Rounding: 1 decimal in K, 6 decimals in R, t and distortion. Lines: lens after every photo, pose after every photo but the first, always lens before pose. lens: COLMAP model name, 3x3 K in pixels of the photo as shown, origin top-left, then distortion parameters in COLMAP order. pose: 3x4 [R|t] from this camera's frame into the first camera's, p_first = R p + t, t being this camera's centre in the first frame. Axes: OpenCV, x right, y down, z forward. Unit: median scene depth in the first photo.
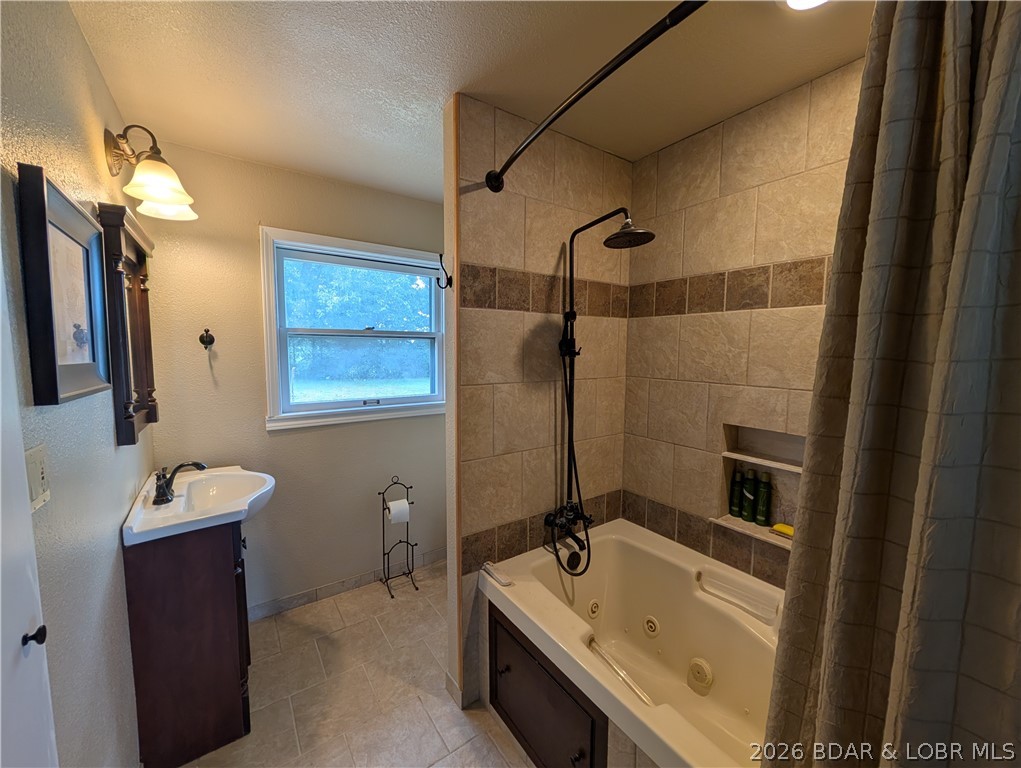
lens RADIAL K [[398.3, 0, 510.5], [0, 398.3, 384.0], [0, 0, 1]] dist [-0.002223, 0.000003]
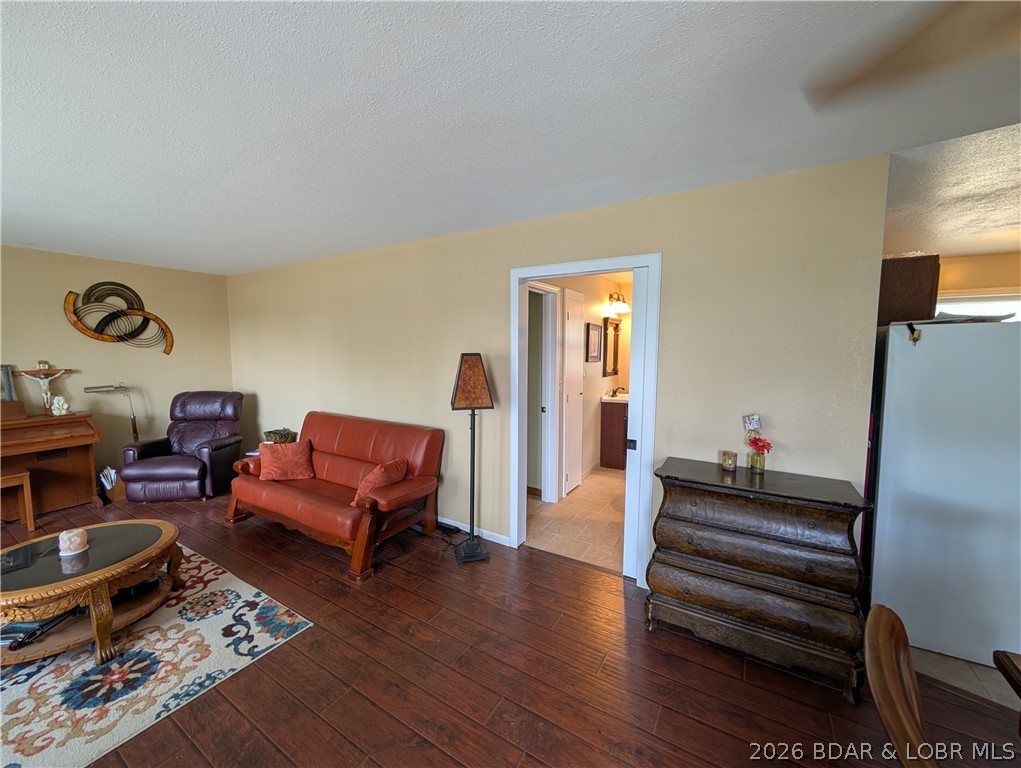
lens RADIAL K [[398.3, 0, 510.5], [0, 398.3, 384.0], [0, 0, 1]] dist [-0.002223, 0.000003]
pose [[0.400672, 0.076864, -0.912992, 2.372929], [-0.079407, 0.995639, 0.048974, 0.111073], [0.912774, 0.052875, 0.405028, -1.513742]]
